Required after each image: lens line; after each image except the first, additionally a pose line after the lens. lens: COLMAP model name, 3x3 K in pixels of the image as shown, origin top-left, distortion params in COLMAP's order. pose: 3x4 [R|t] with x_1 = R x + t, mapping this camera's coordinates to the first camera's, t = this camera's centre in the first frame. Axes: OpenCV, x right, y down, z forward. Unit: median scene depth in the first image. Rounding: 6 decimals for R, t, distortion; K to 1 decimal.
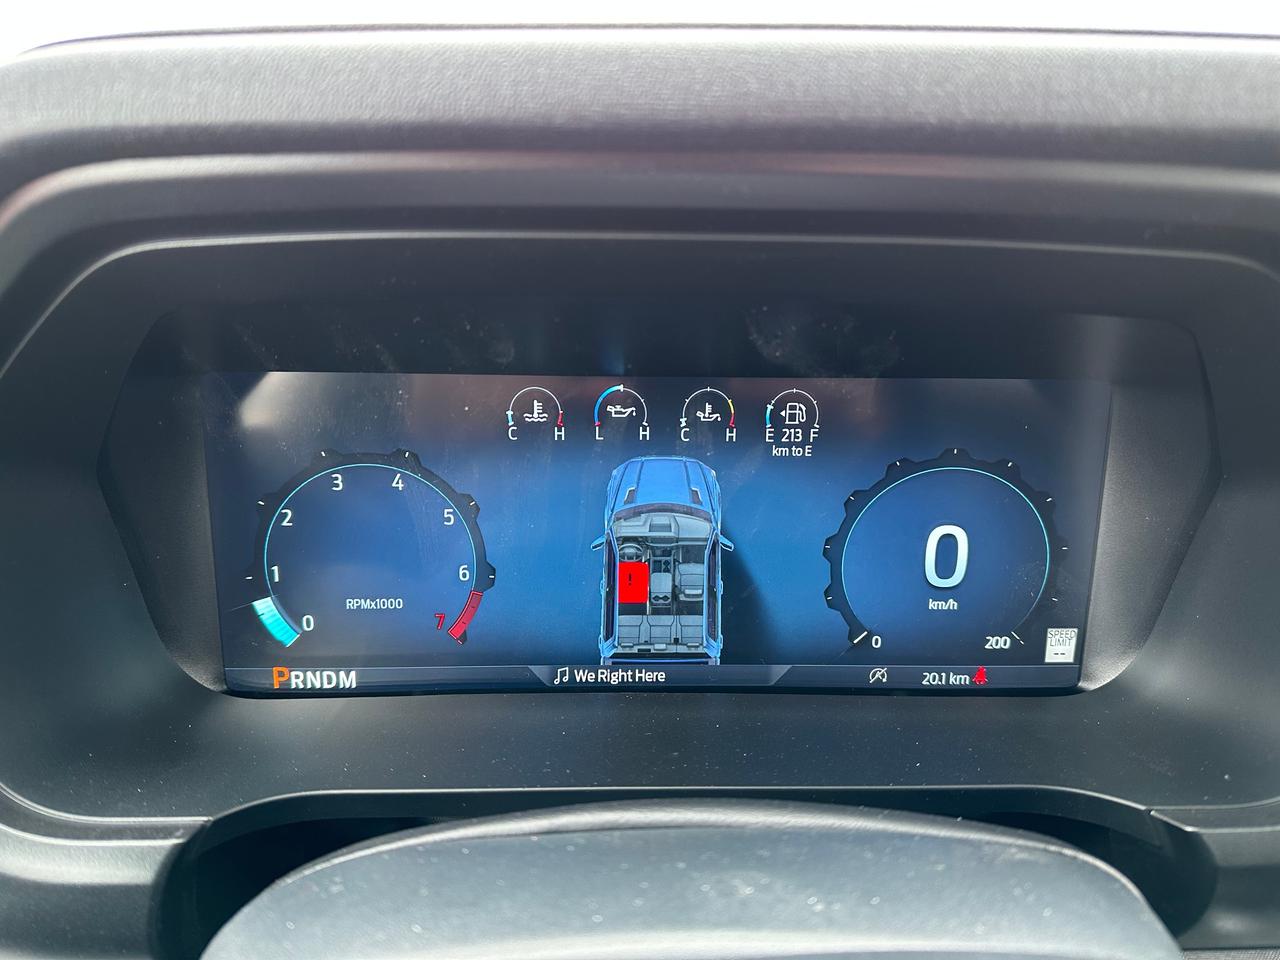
lens RADIAL K [[890.3, 0, 639.7], [0, 890.3, 478.2], [0, 0, 1]] dist [0.034817, -0.006109]
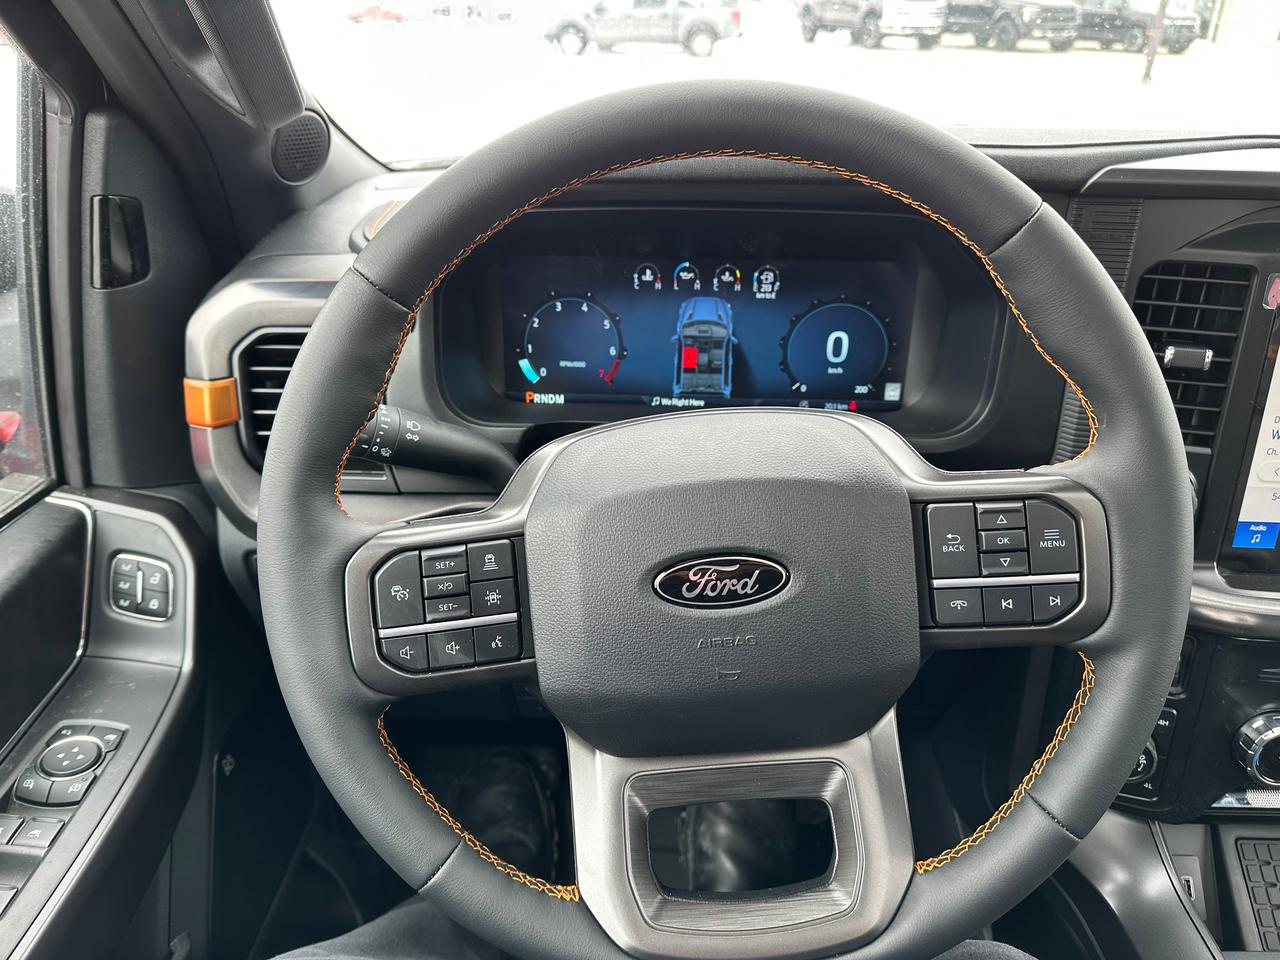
lens RADIAL K [[890.3, 0, 608.4], [0, 890.3, 490.3], [0, 0, 1]] dist [0.034817, -0.006109]
pose [[0.986410, 0.048415, -0.157007, 0.152779], [-0.021532, 0.985449, 0.168600, 0.074958], [0.162885, -0.162928, 0.973100, -1.185284]]
